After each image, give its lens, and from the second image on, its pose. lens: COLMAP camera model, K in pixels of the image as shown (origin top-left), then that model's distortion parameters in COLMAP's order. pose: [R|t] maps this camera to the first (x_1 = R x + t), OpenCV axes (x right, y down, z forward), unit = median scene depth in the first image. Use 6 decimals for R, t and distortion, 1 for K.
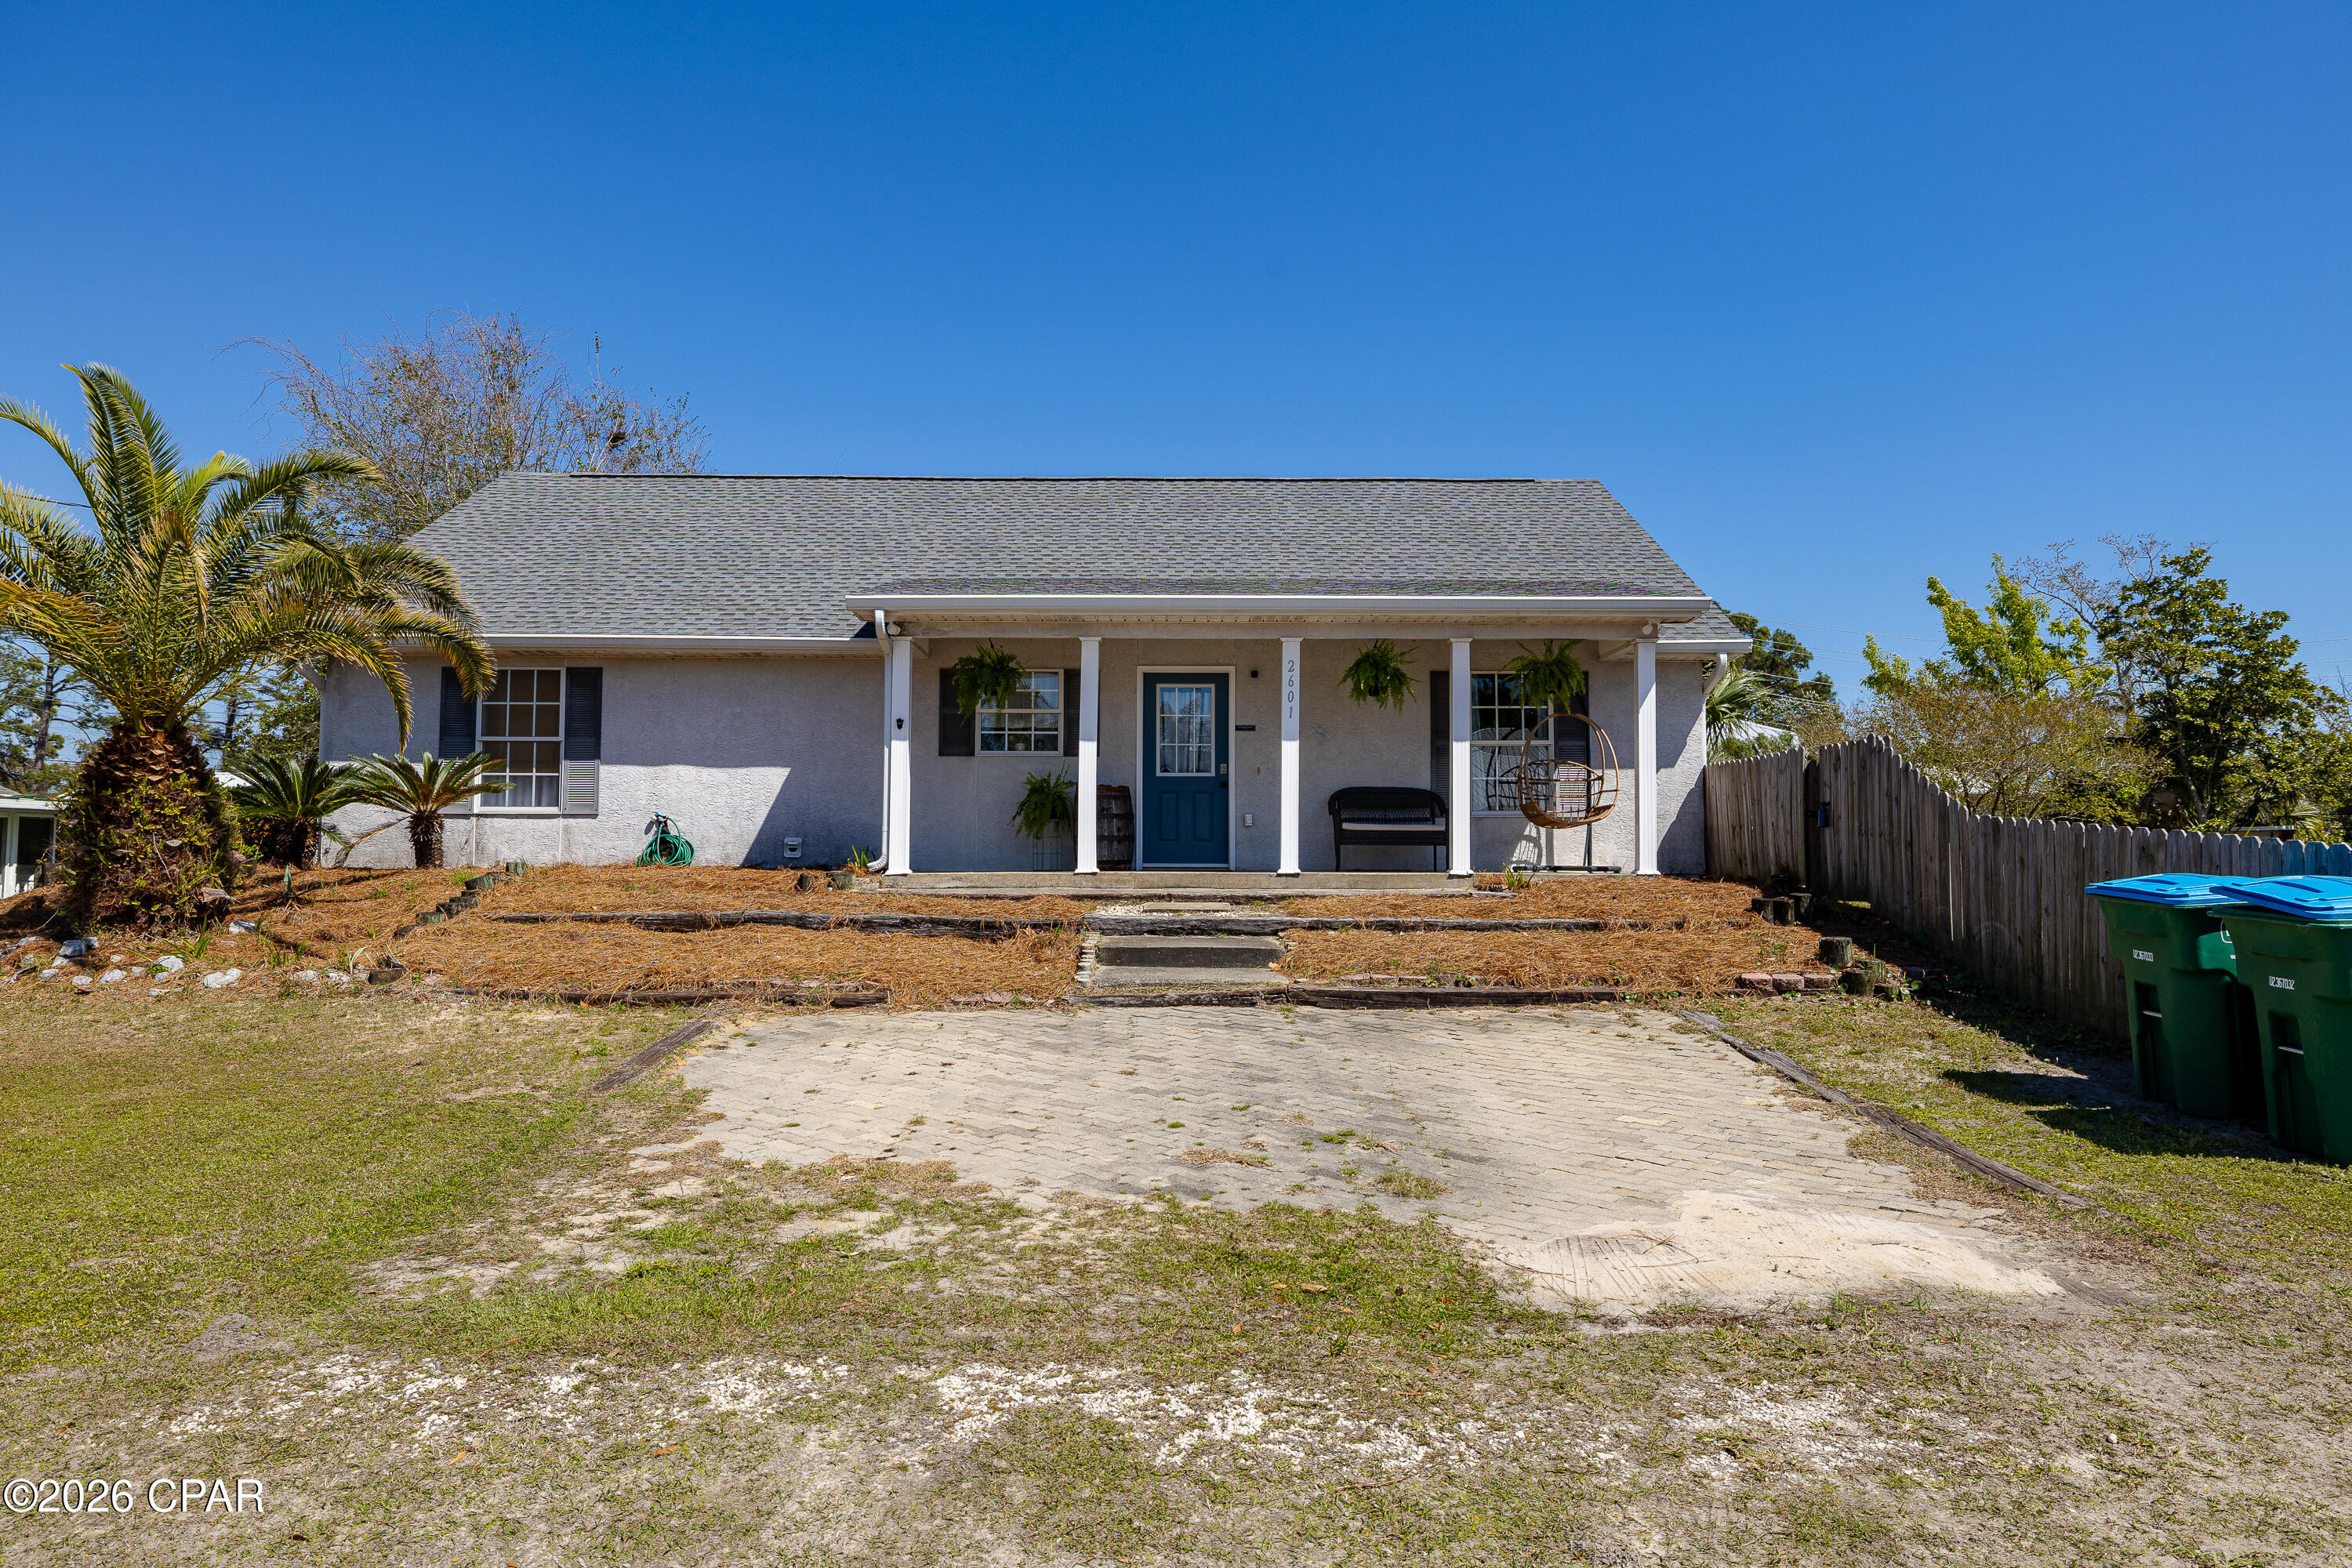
lens RADIAL K [[1479.9, 0, 1175.7], [0, 1479.9, 775.7], [0, 0, 1]] dist [-0.005381, 0.027024]
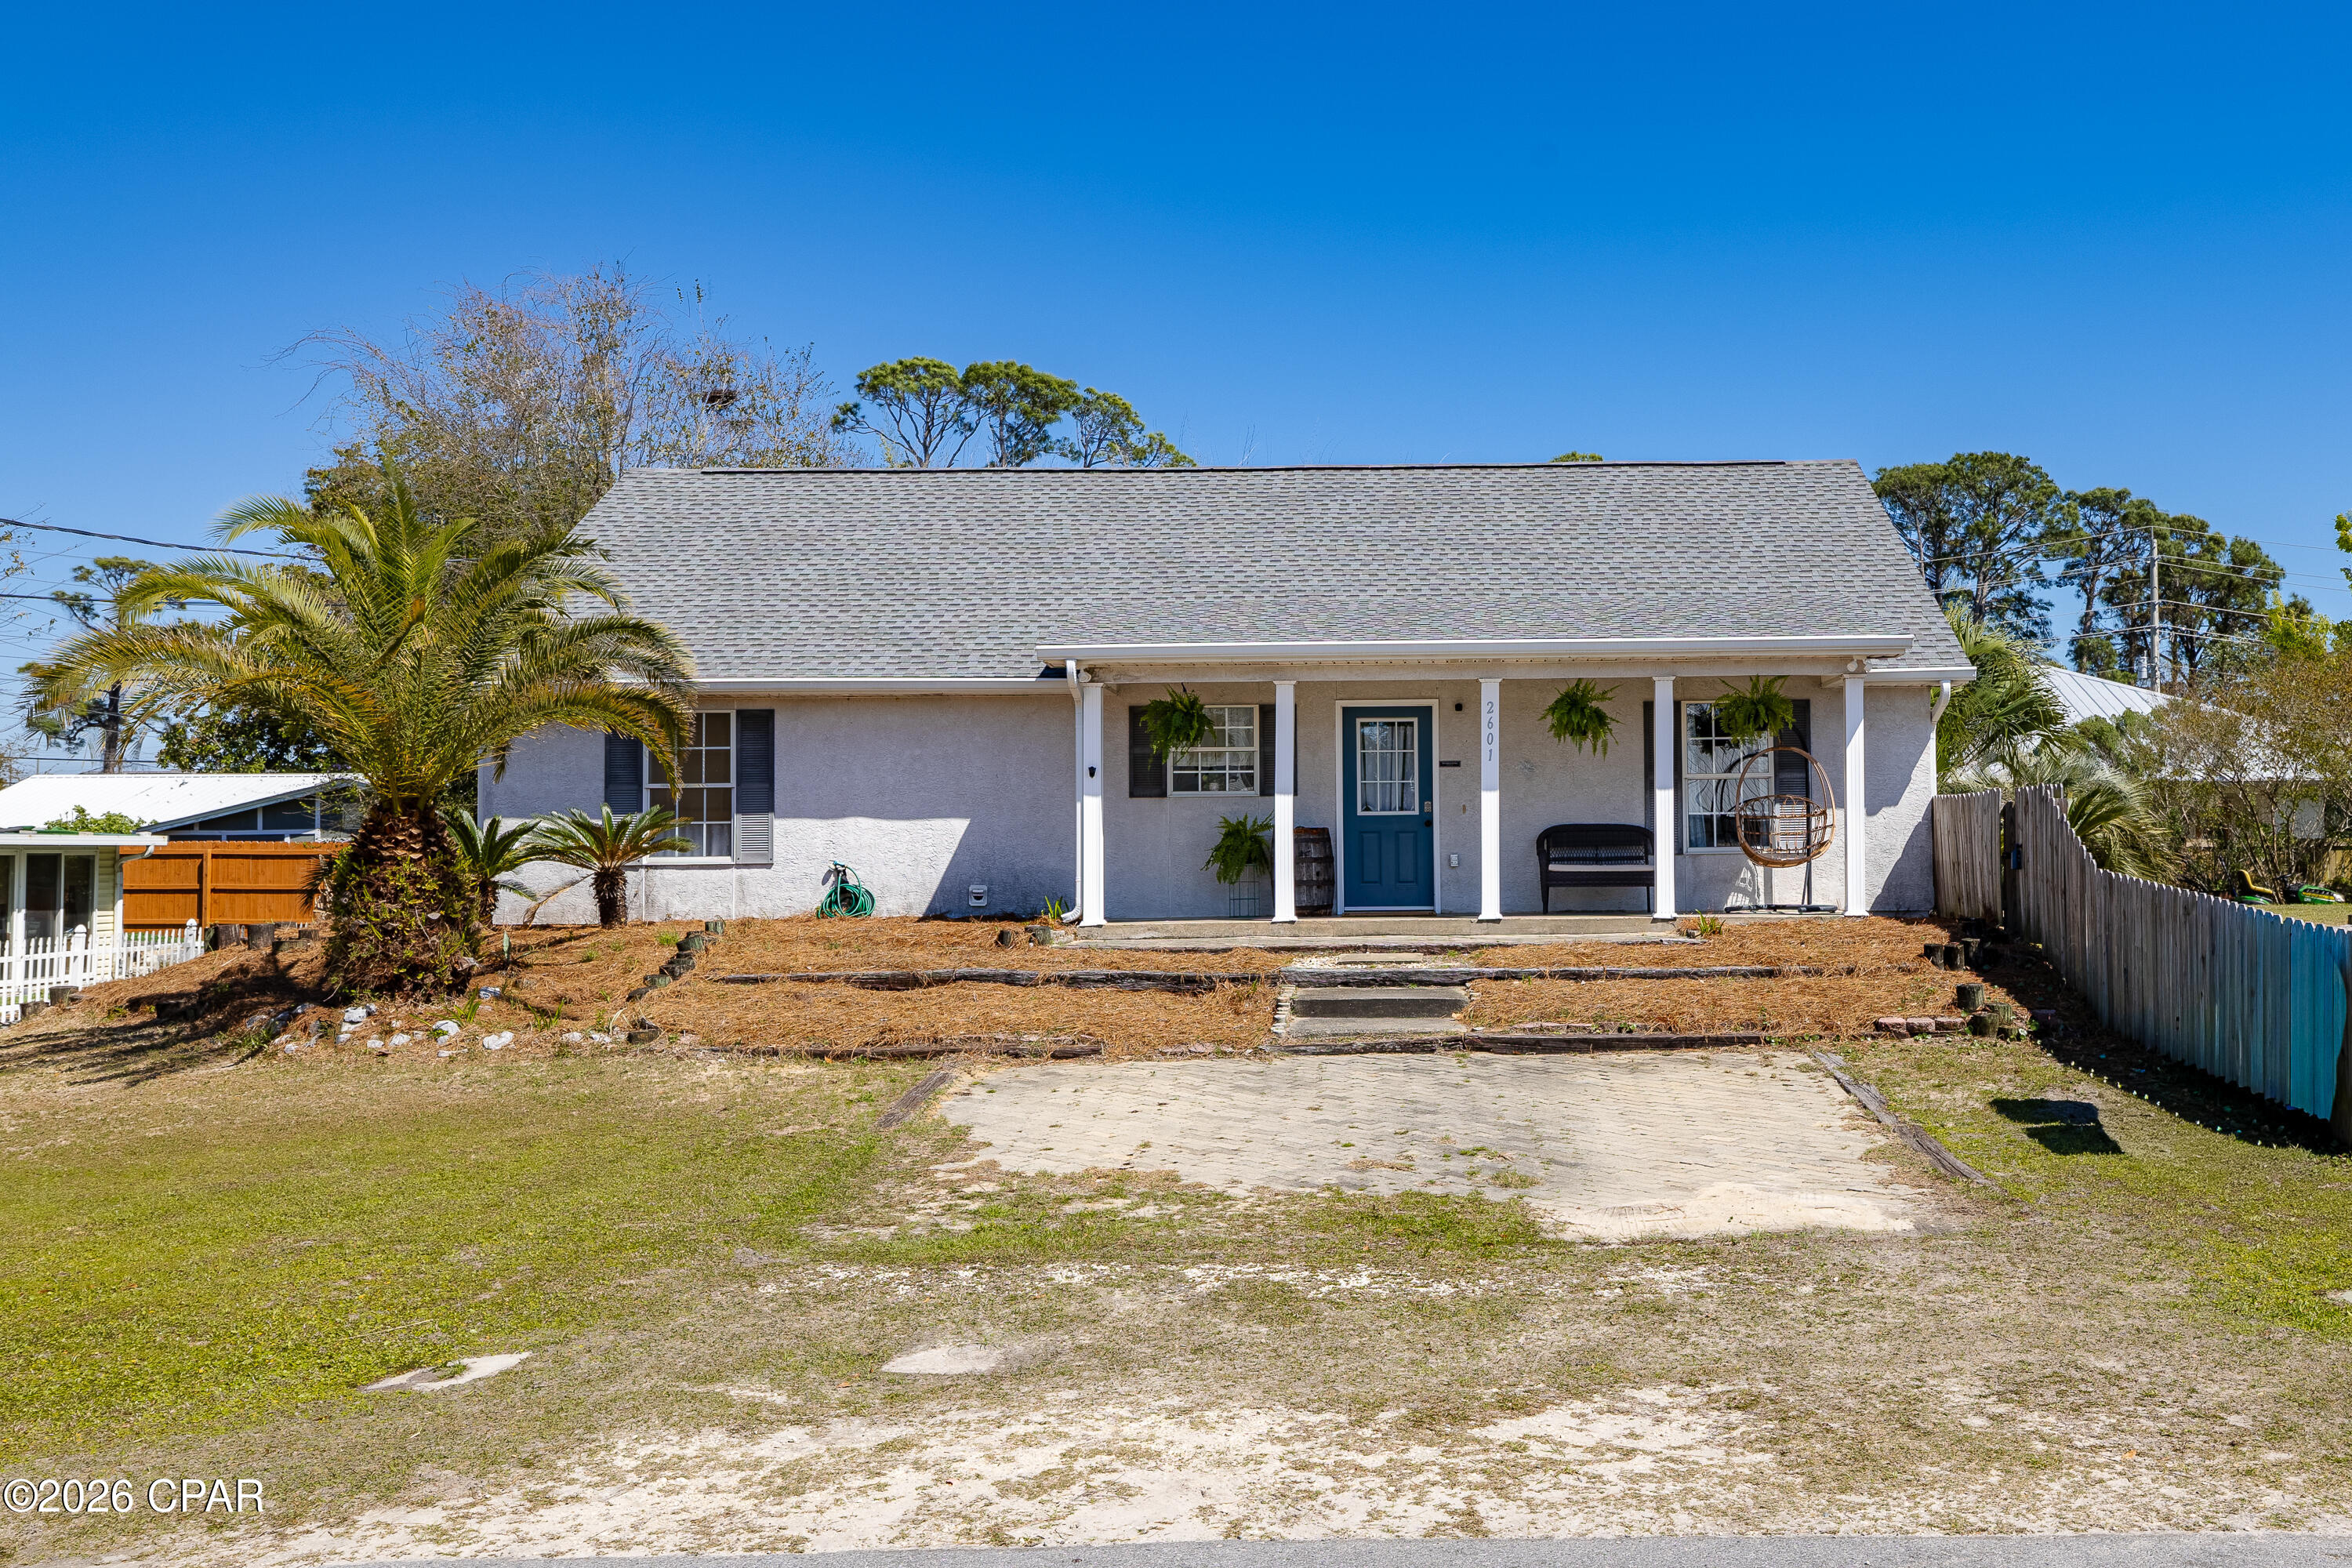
lens RADIAL K [[2107.2, 0, 1418.5], [0, 2107.2, 769.2], [0, 0, 1]] dist [0.017712, 0.025188]
pose [[0.999904, -0.013414, -0.003514, 0.043234], [0.013470, 0.999770, 0.016679, -0.070909], [0.003290, -0.016725, 0.999855, -0.490629]]
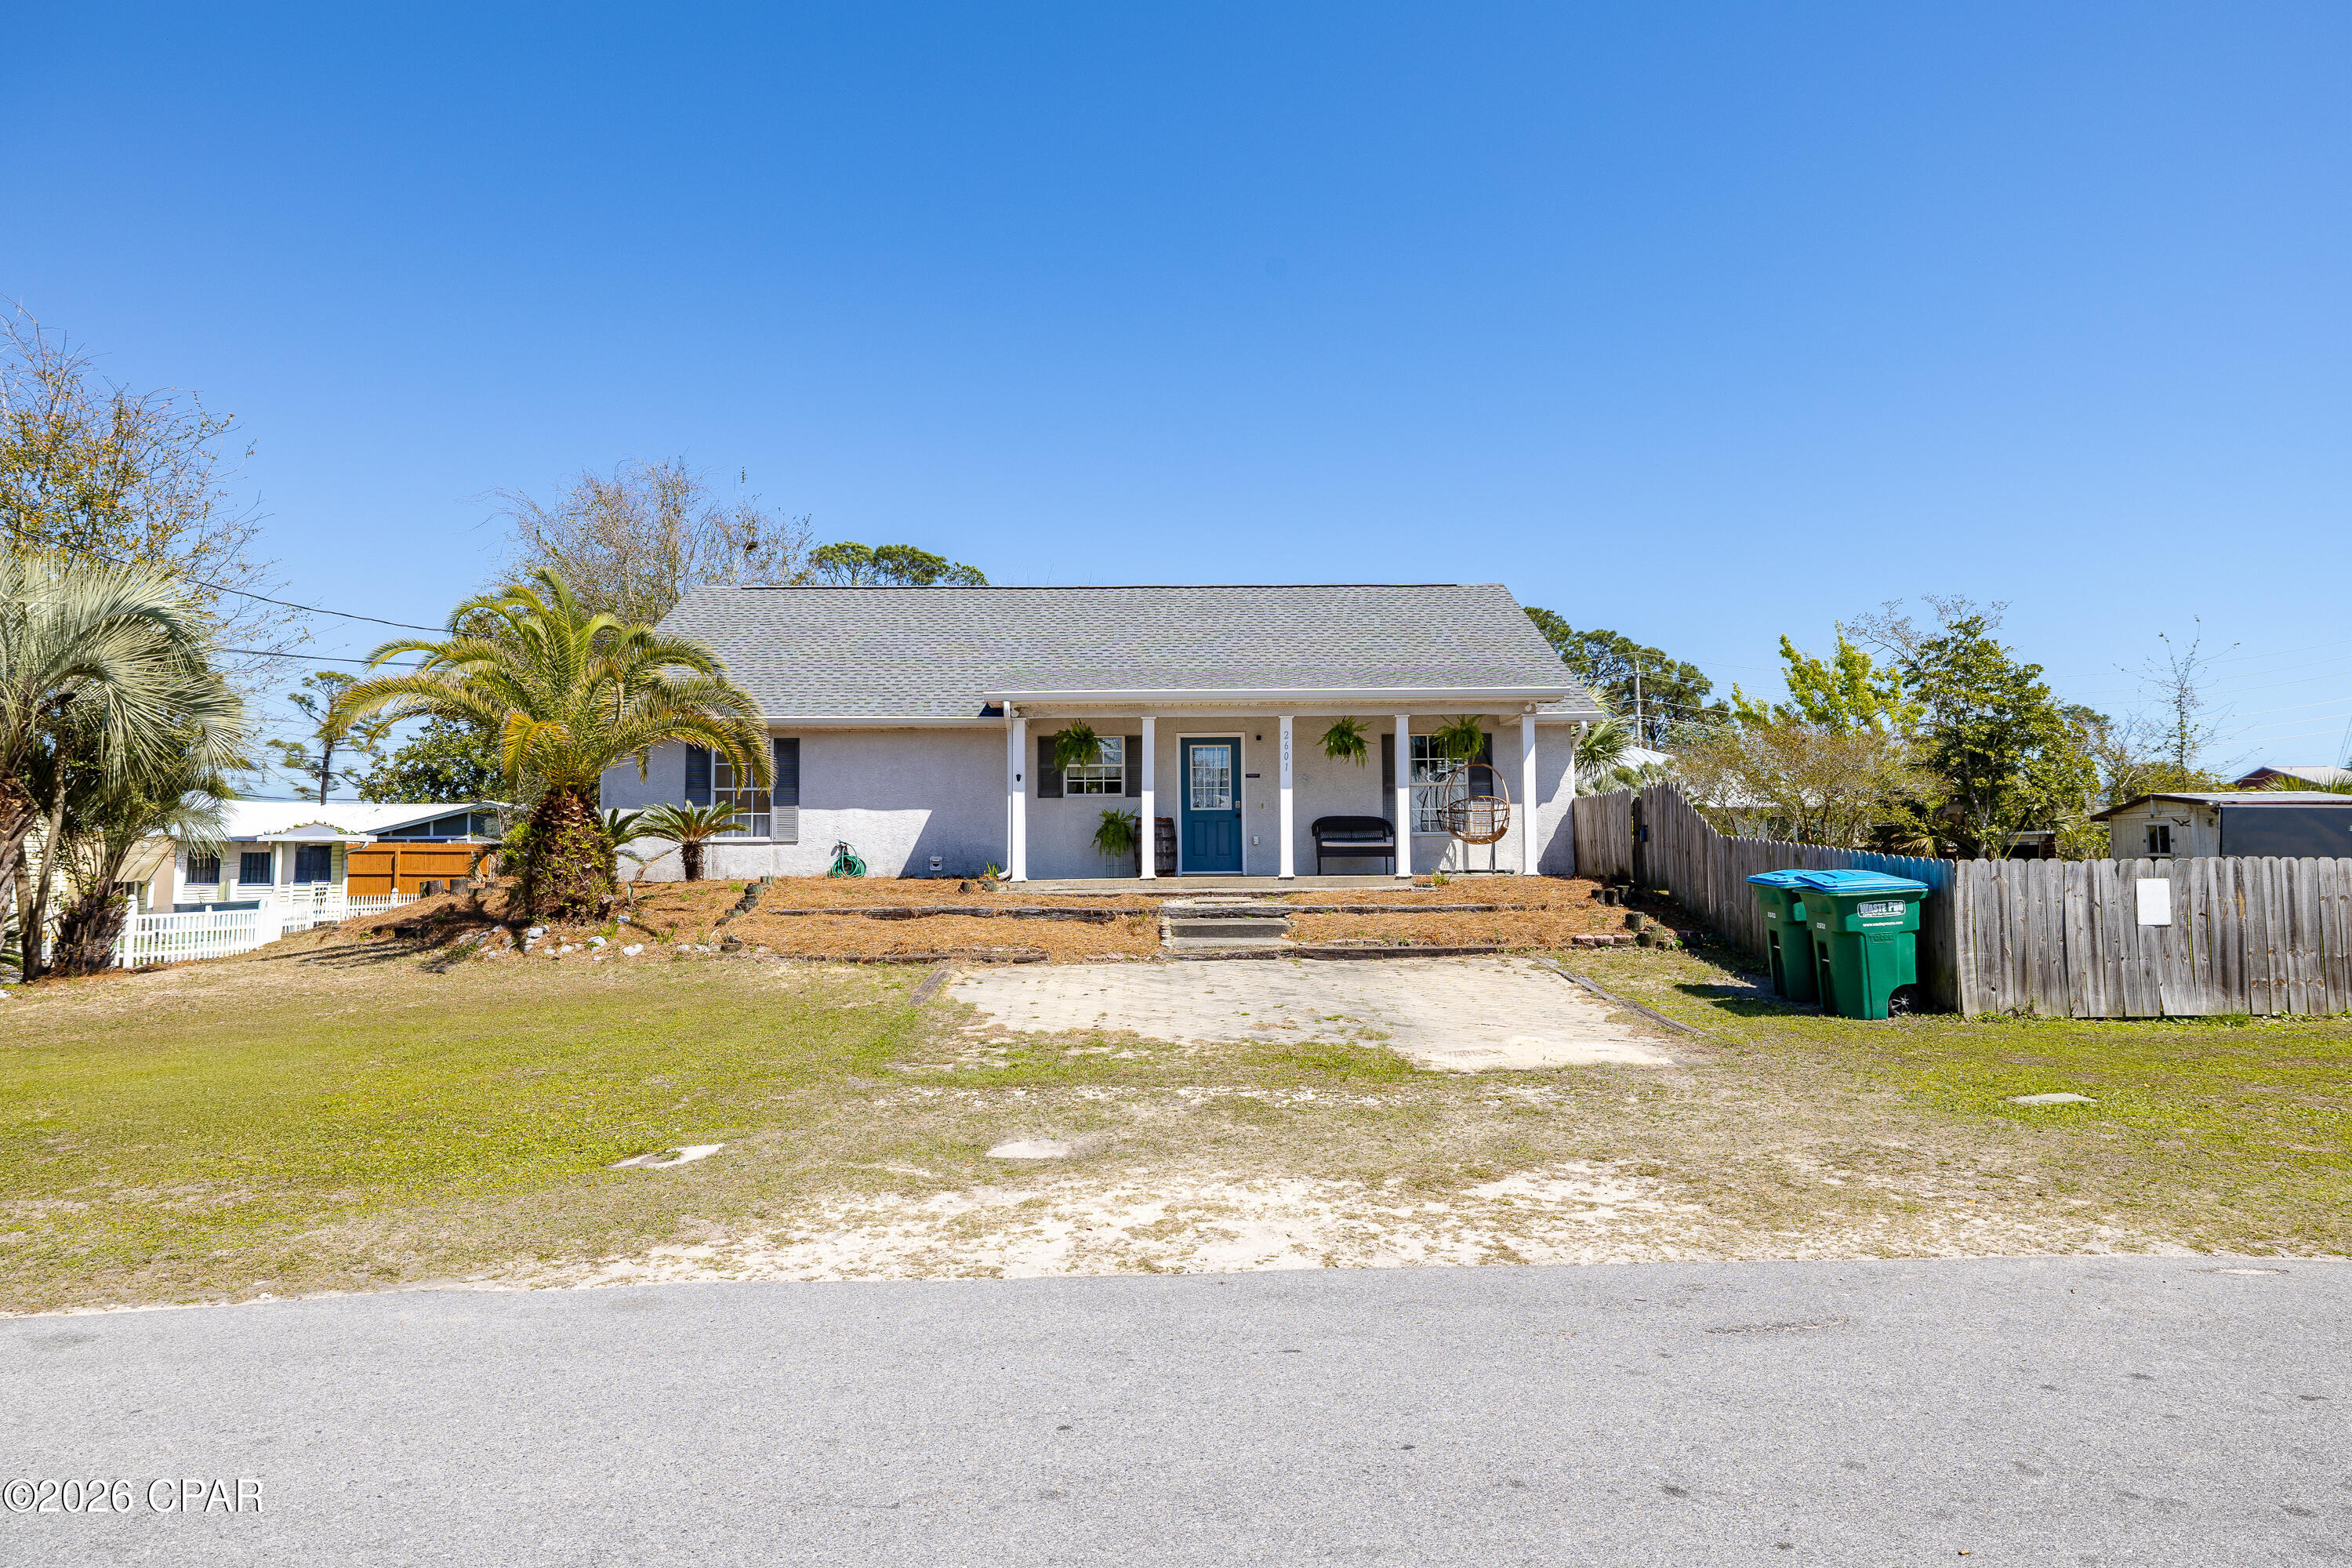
lens RADIAL K [[1344.0, 0, 1176.4], [0, 1344.0, 775.0], [0, 0, 1]] dist [-0.013075, 0.007280]
pose [[0.999800, -0.011396, 0.016429, -0.065505], [0.011597, 0.999859, -0.012161, -0.024664], [-0.016288, 0.012349, 0.999791, -0.400861]]
